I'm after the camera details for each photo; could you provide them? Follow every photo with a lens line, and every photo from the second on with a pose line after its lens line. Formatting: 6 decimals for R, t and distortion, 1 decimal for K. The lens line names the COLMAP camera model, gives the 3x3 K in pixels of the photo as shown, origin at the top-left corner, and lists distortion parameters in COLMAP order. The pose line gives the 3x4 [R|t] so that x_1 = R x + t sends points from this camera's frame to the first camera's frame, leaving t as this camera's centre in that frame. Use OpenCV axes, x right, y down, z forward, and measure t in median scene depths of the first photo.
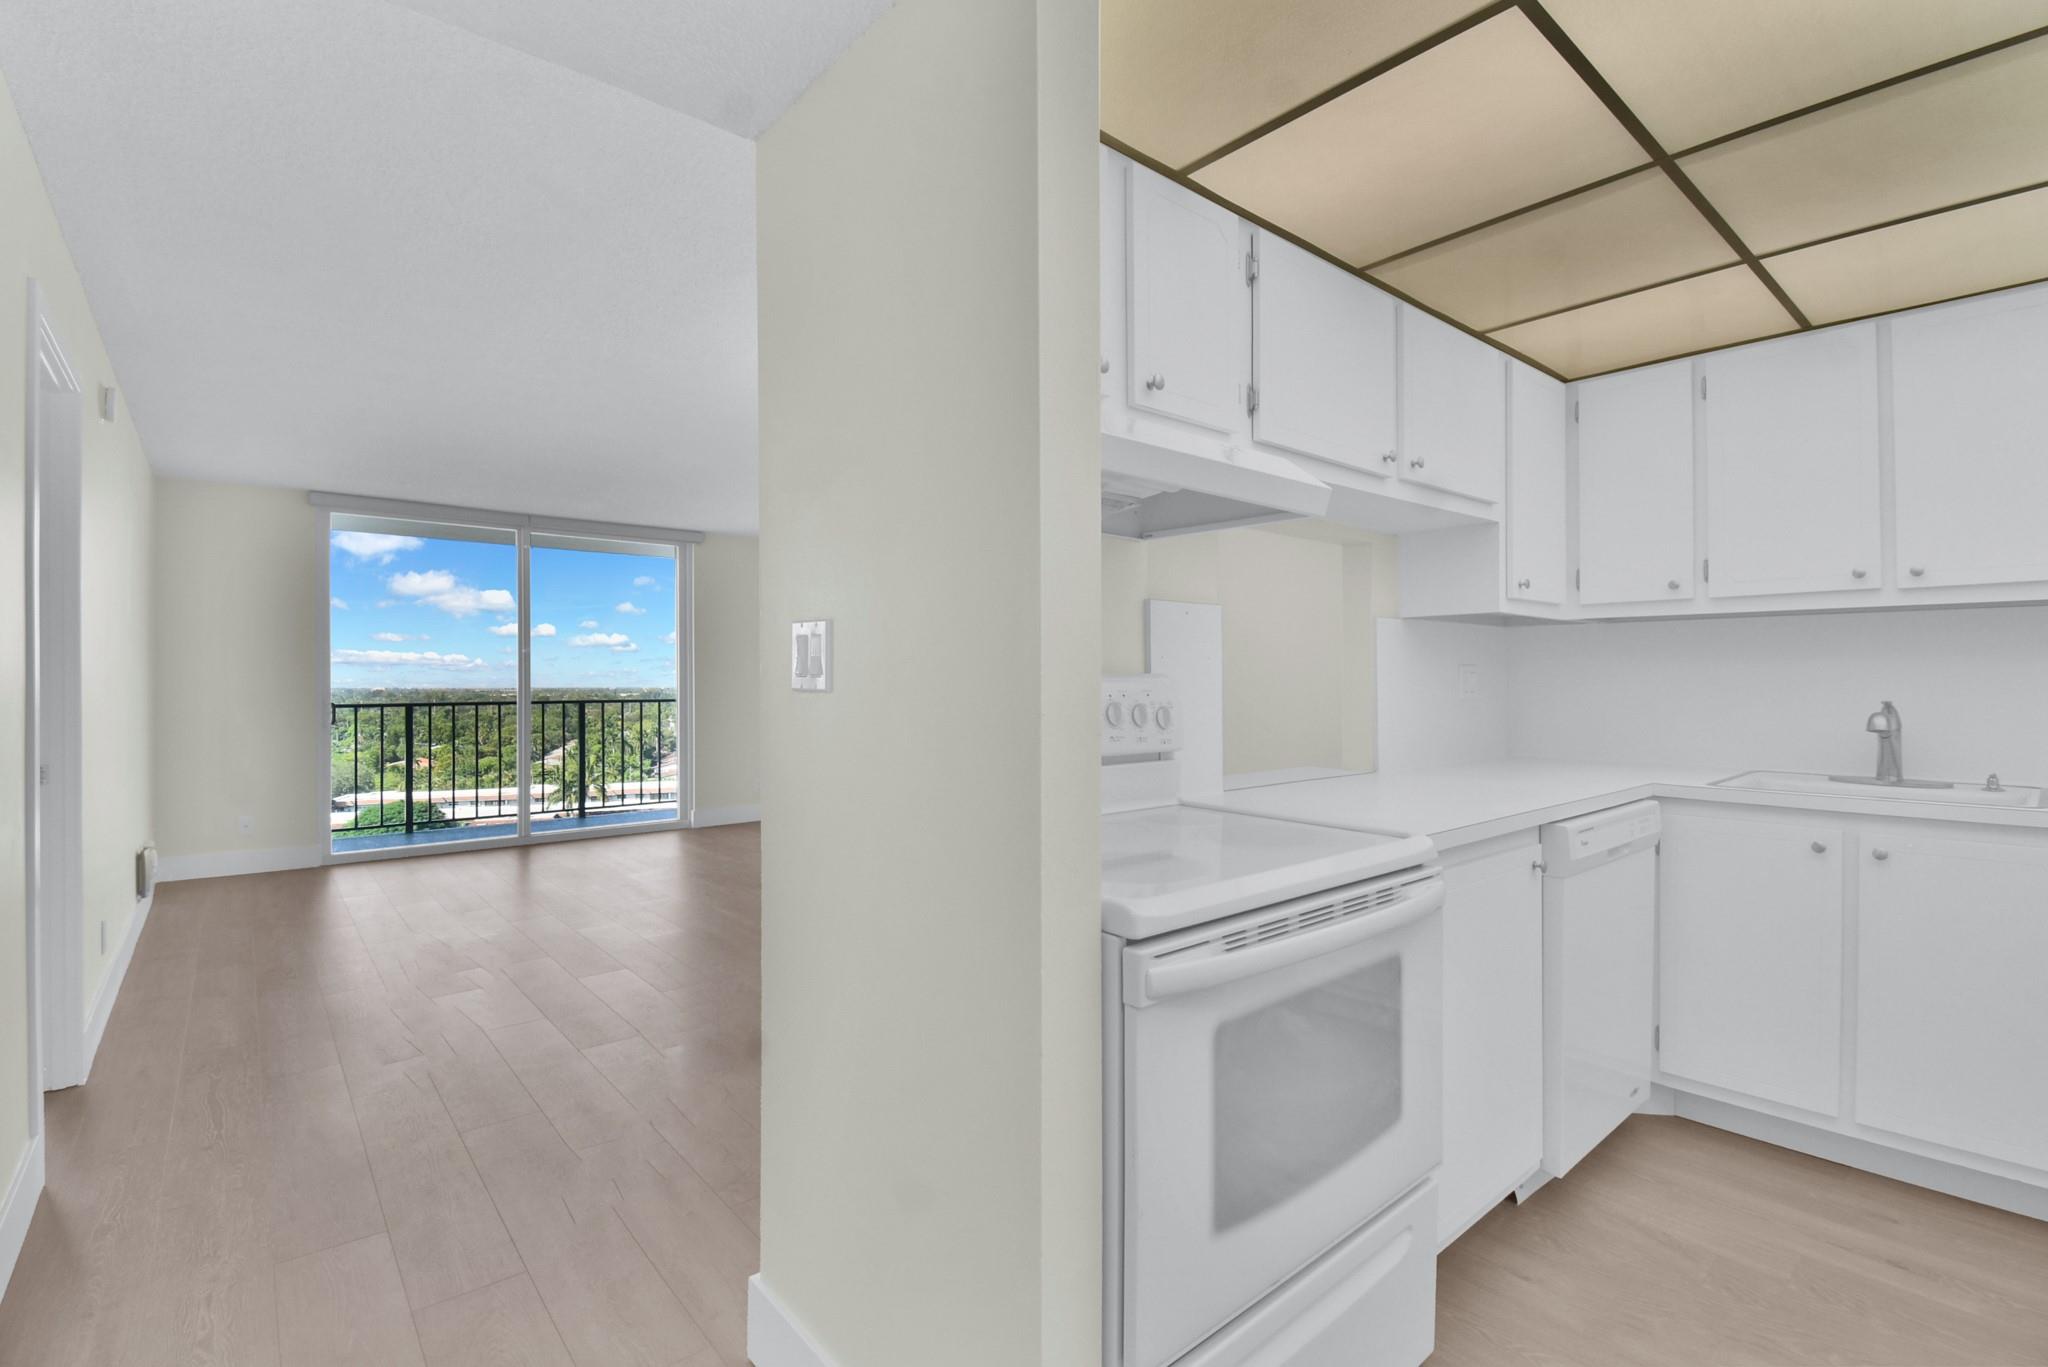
lens RADIAL K [[925.7, 0, 1038.4], [0, 925.7, 676.4], [0, 0, 1]] dist [0.002963, -0.012544]
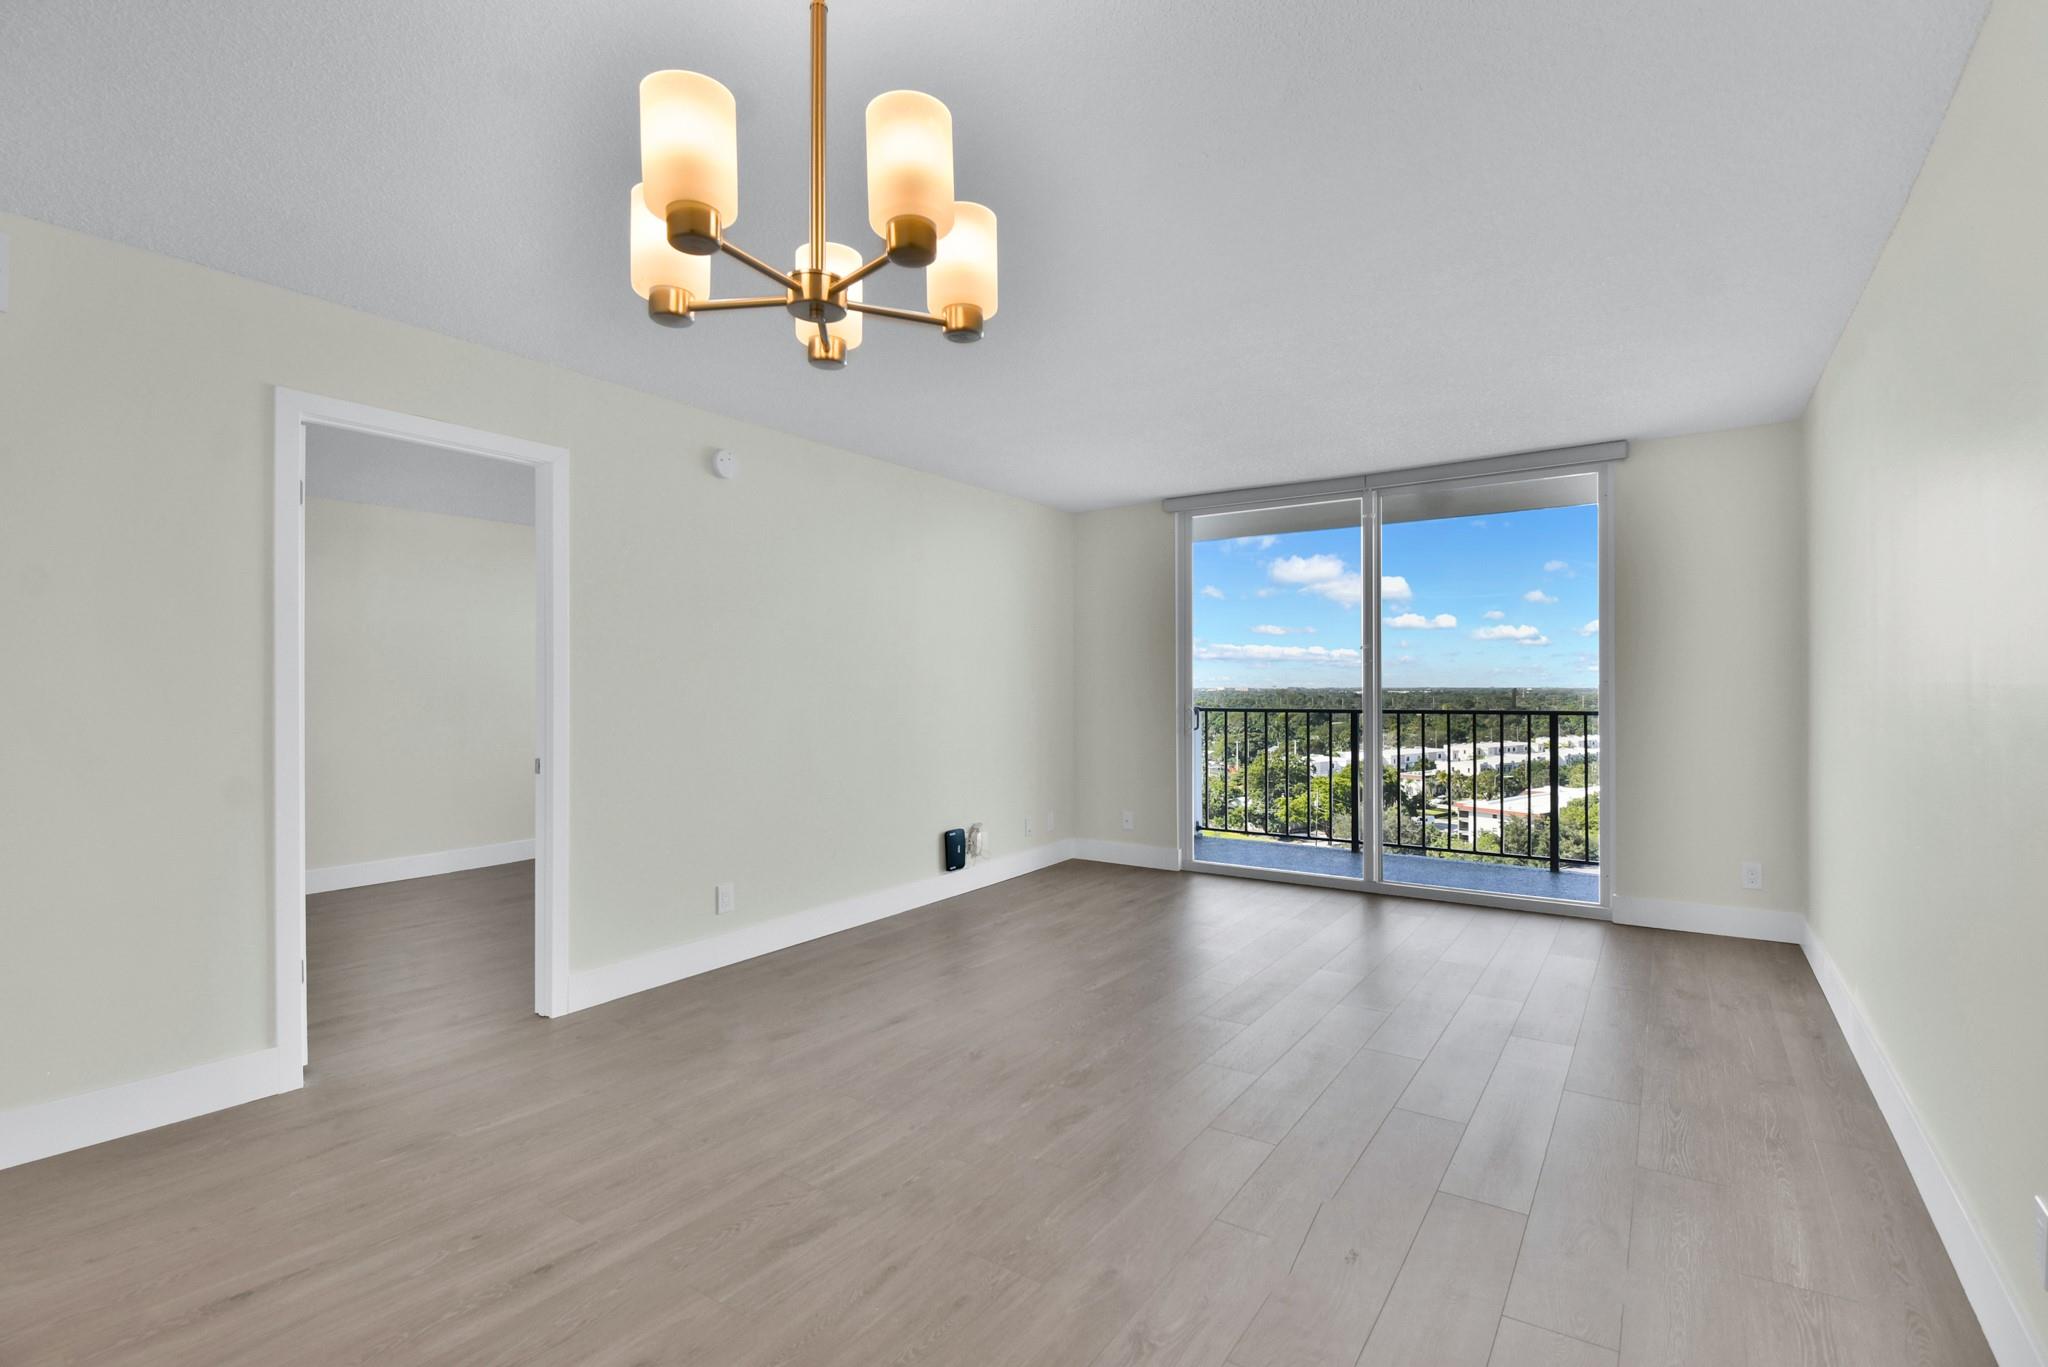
lens RADIAL K [[925.7, 0, 1030.7], [0, 925.7, 667.6], [0, 0, 1]] dist [0.002963, -0.012544]
pose [[0.257479, -0.017404, -0.966127, 0.140895], [0.008692, 0.999839, -0.015694, 0.000177], [0.966245, -0.004357, 0.257589, 0.525501]]
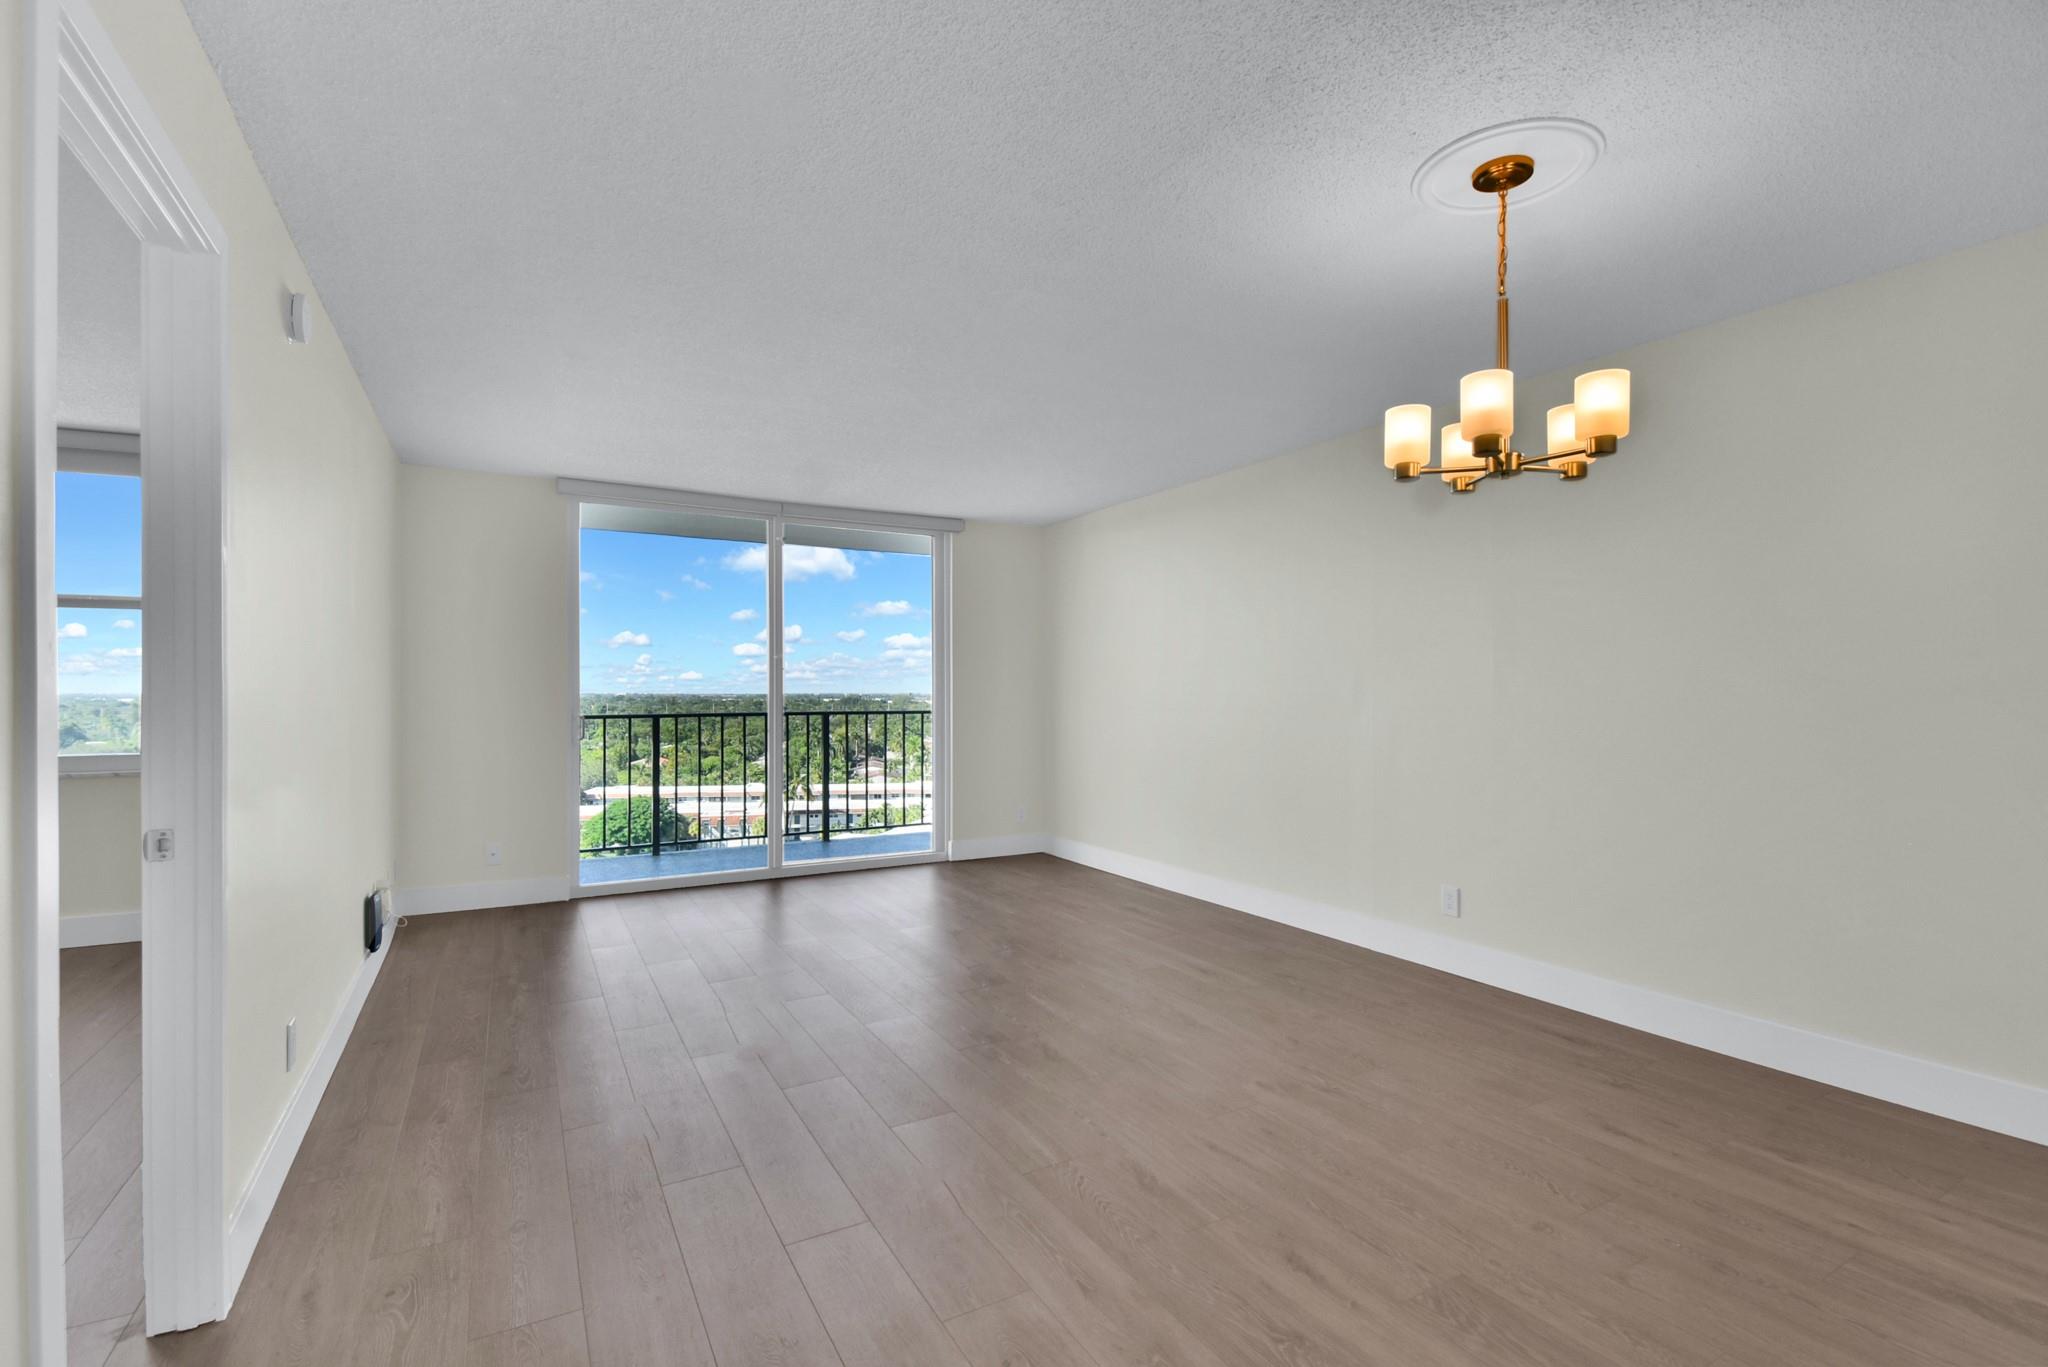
lens RADIAL K [[925.7, 0, 1034.5], [0, 925.7, 681.0], [0, 0, 1]] dist [0.002963, -0.012544]
pose [[0.979905, 0.000658, -0.199464, -0.140752], [-0.001322, 0.999994, -0.003197, -0.001795], [0.199460, 0.003397, 0.979900, 0.189772]]
